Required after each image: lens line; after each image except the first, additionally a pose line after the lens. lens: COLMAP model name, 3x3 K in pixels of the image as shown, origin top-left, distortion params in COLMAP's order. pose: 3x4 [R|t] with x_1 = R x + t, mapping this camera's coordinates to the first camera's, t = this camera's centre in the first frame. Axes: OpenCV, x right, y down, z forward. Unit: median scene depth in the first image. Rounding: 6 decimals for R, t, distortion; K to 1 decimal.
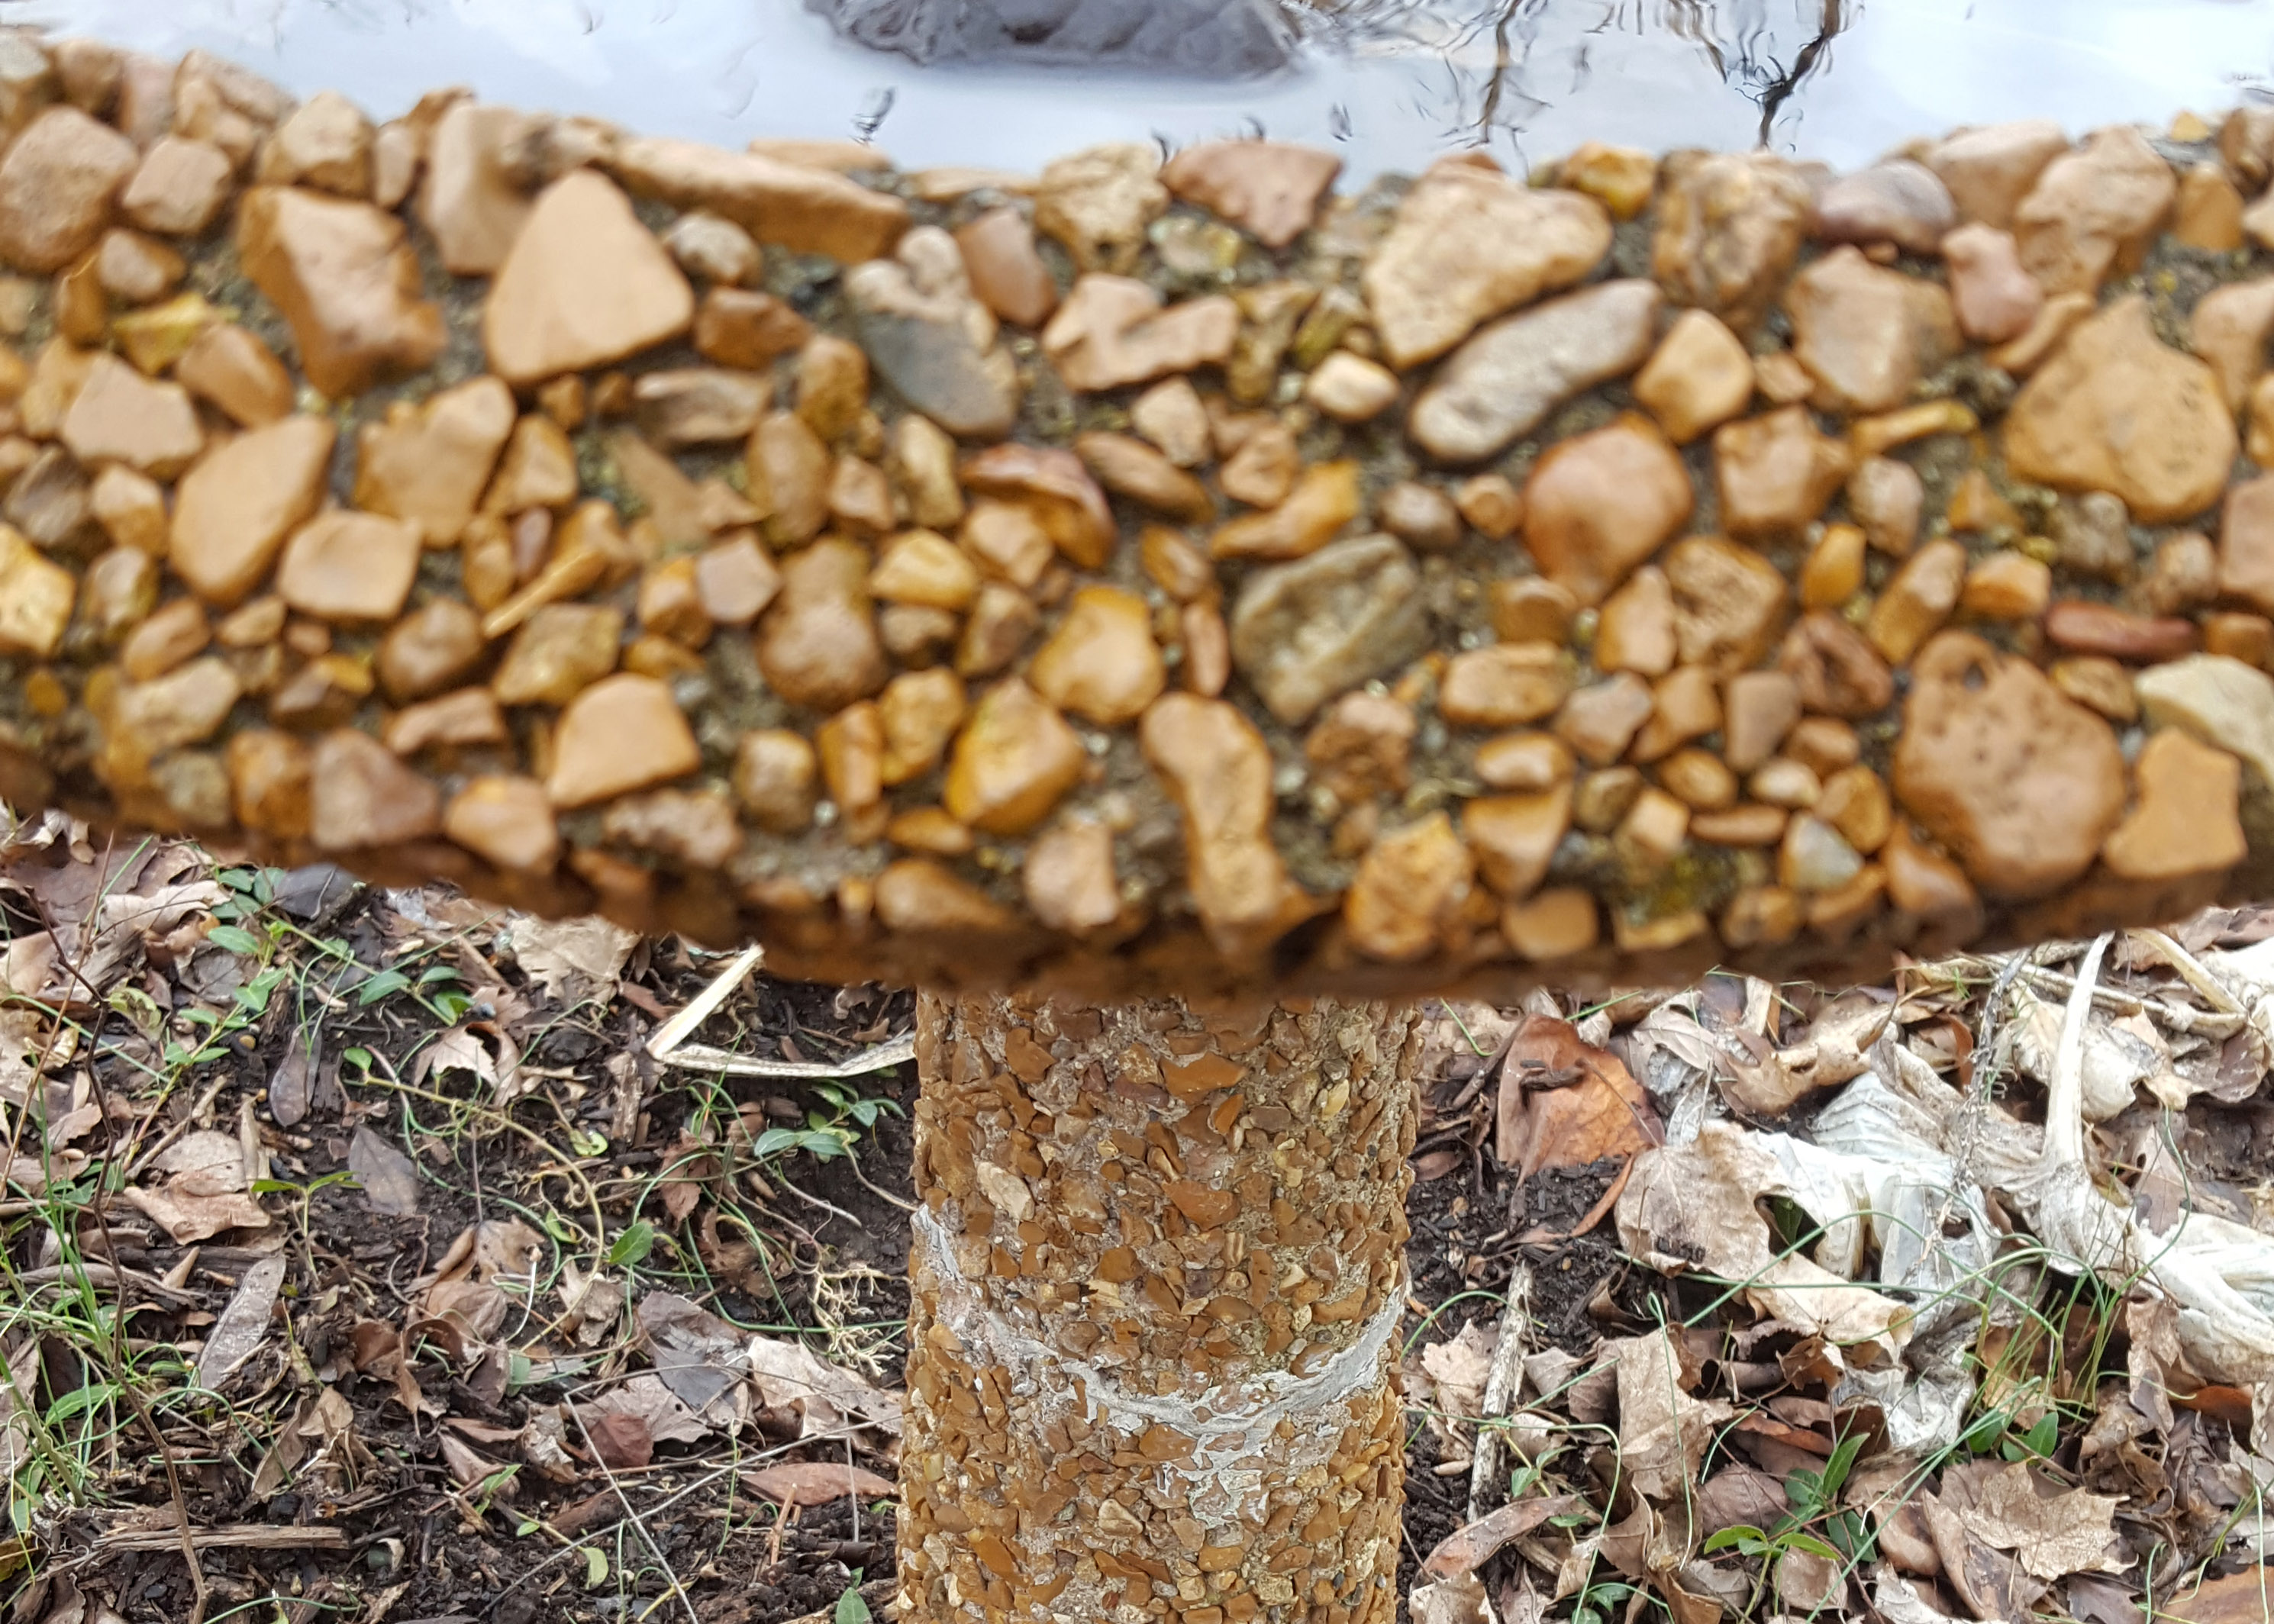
lens RADIAL K [[2658.8, 0, 1140.7], [0, 2658.8, 1085.3], [0, 0, 1]] dist [0.126967, -0.361130]
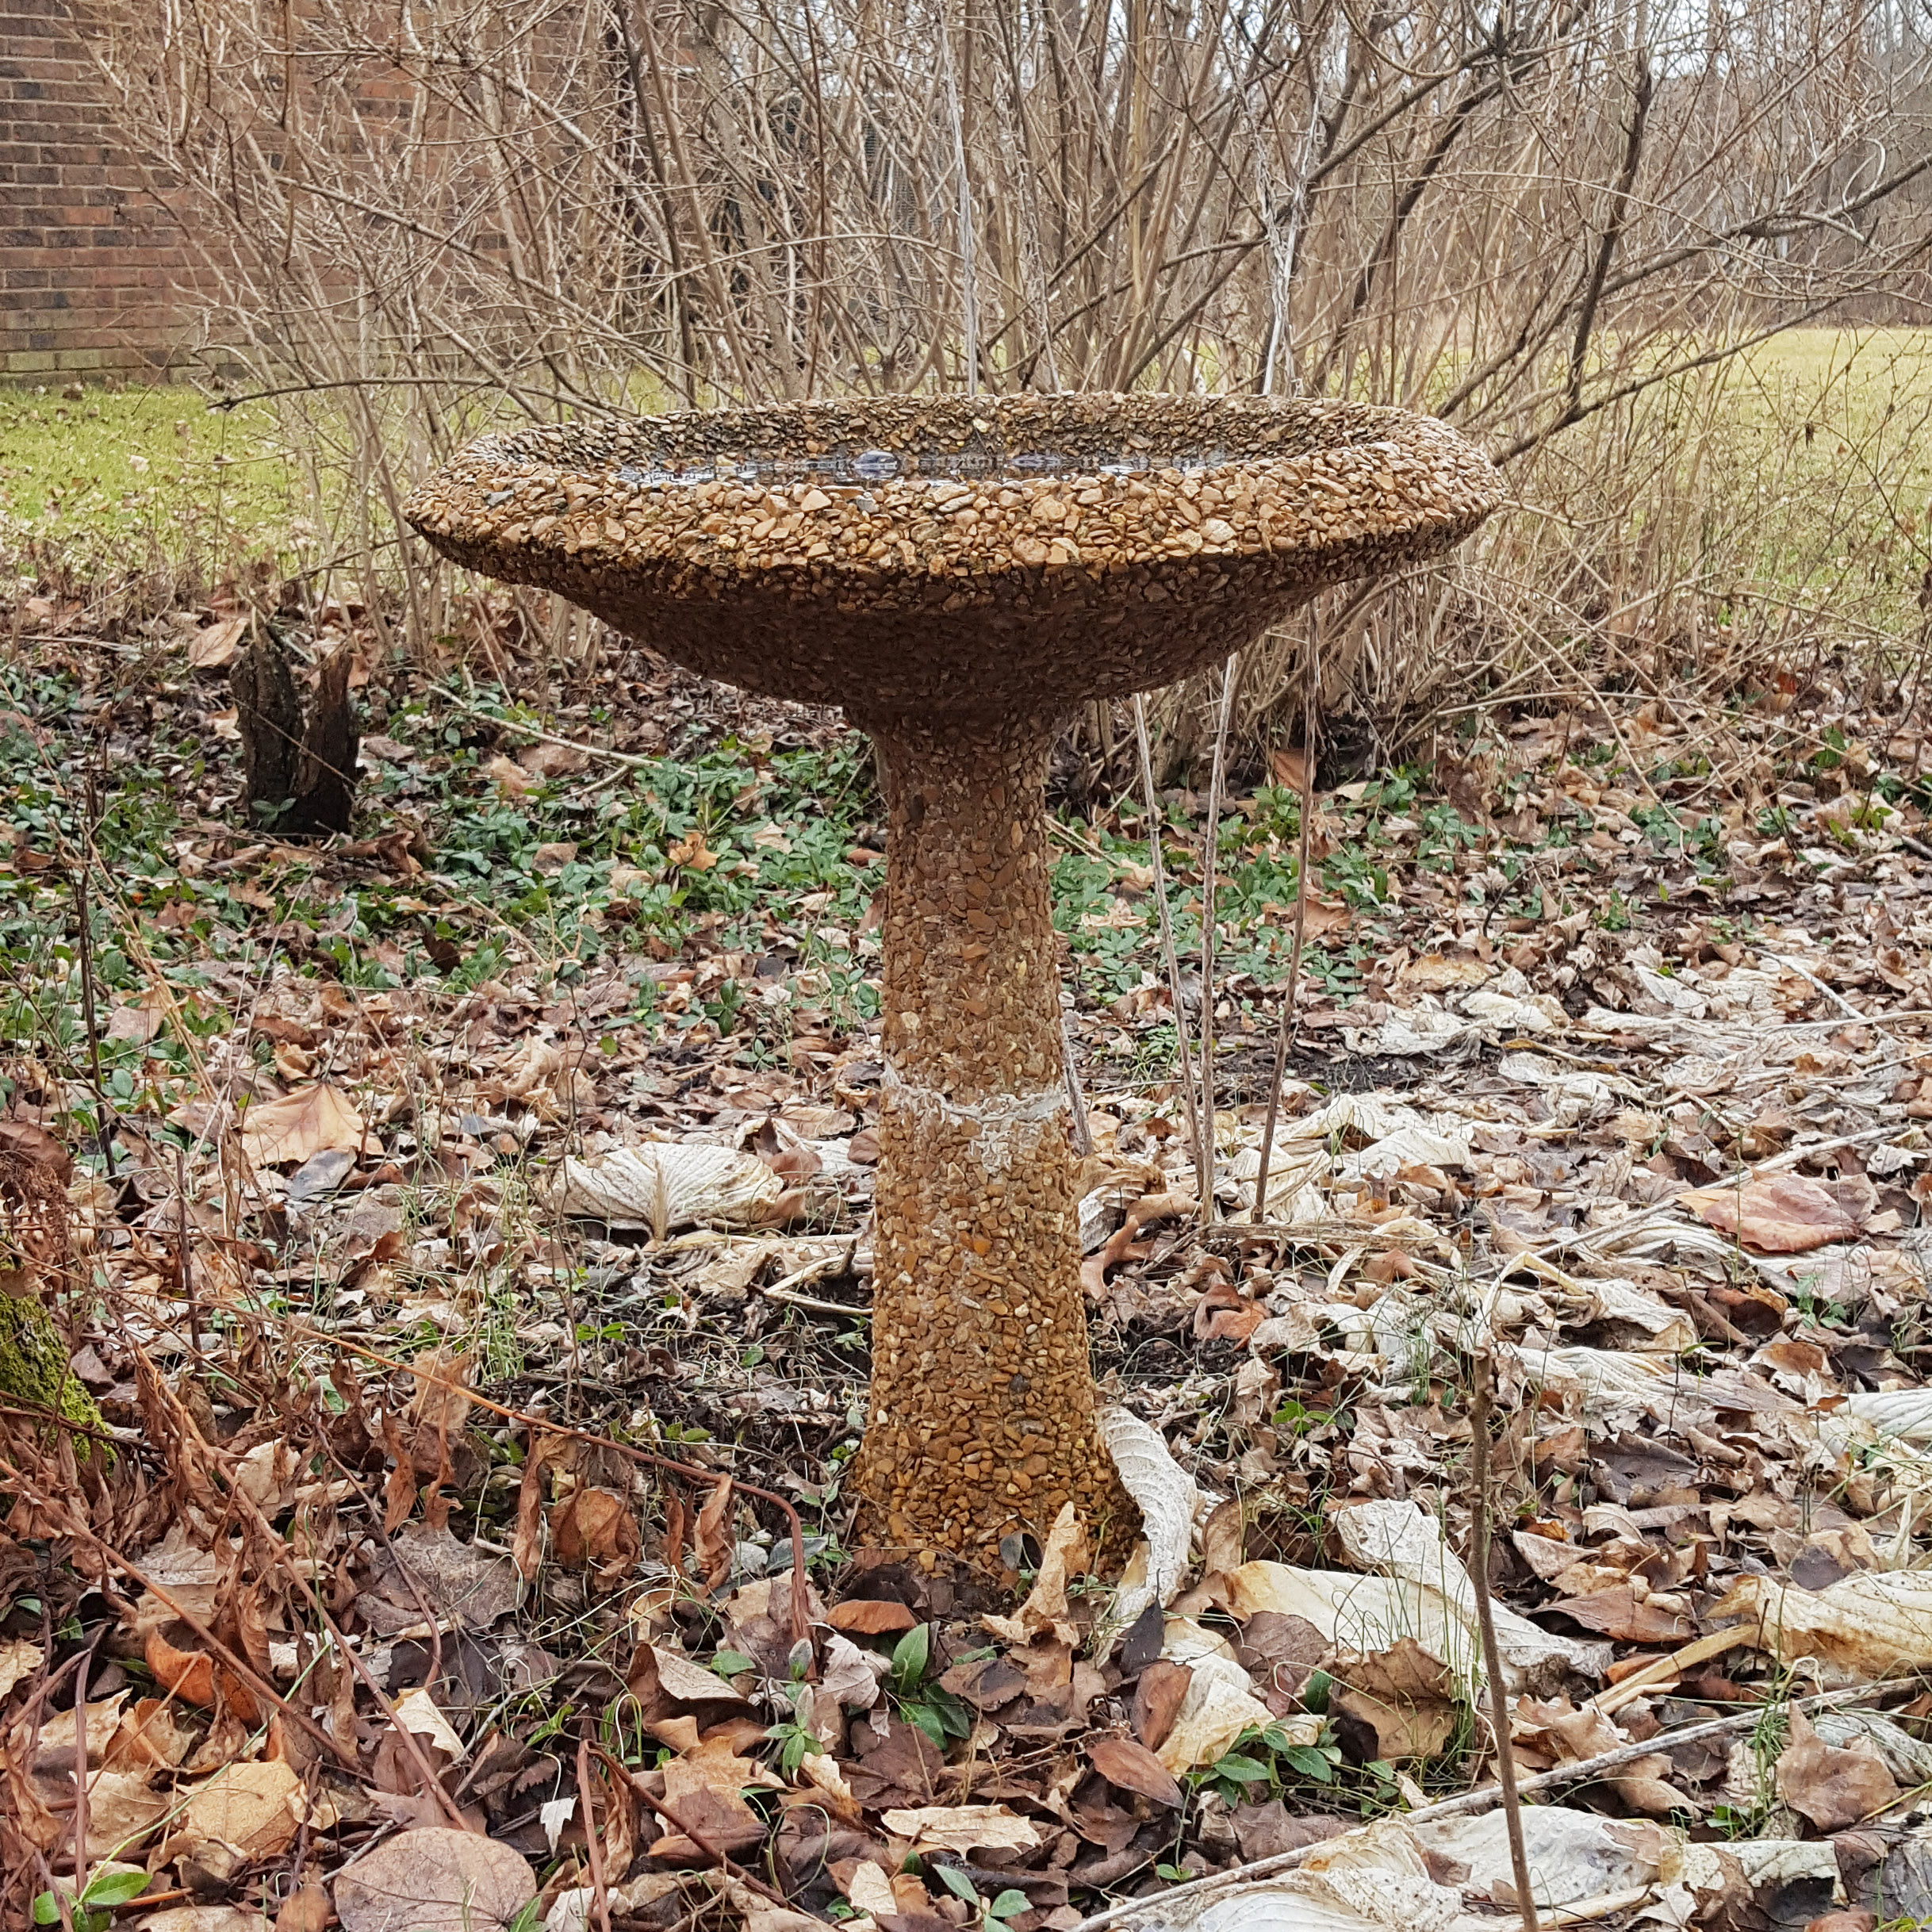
lens RADIAL K [[2419.5, 0, 966.0], [0, 2419.5, 966.0], [0, 0, 1]] dist [-0.092619, -0.029290]
pose [[0.996660, -0.029084, -0.076313, 0.591397], [-0.014882, 0.854114, -0.519872, 3.820140], [0.080300, 0.519272, 0.850828, -3.489750]]
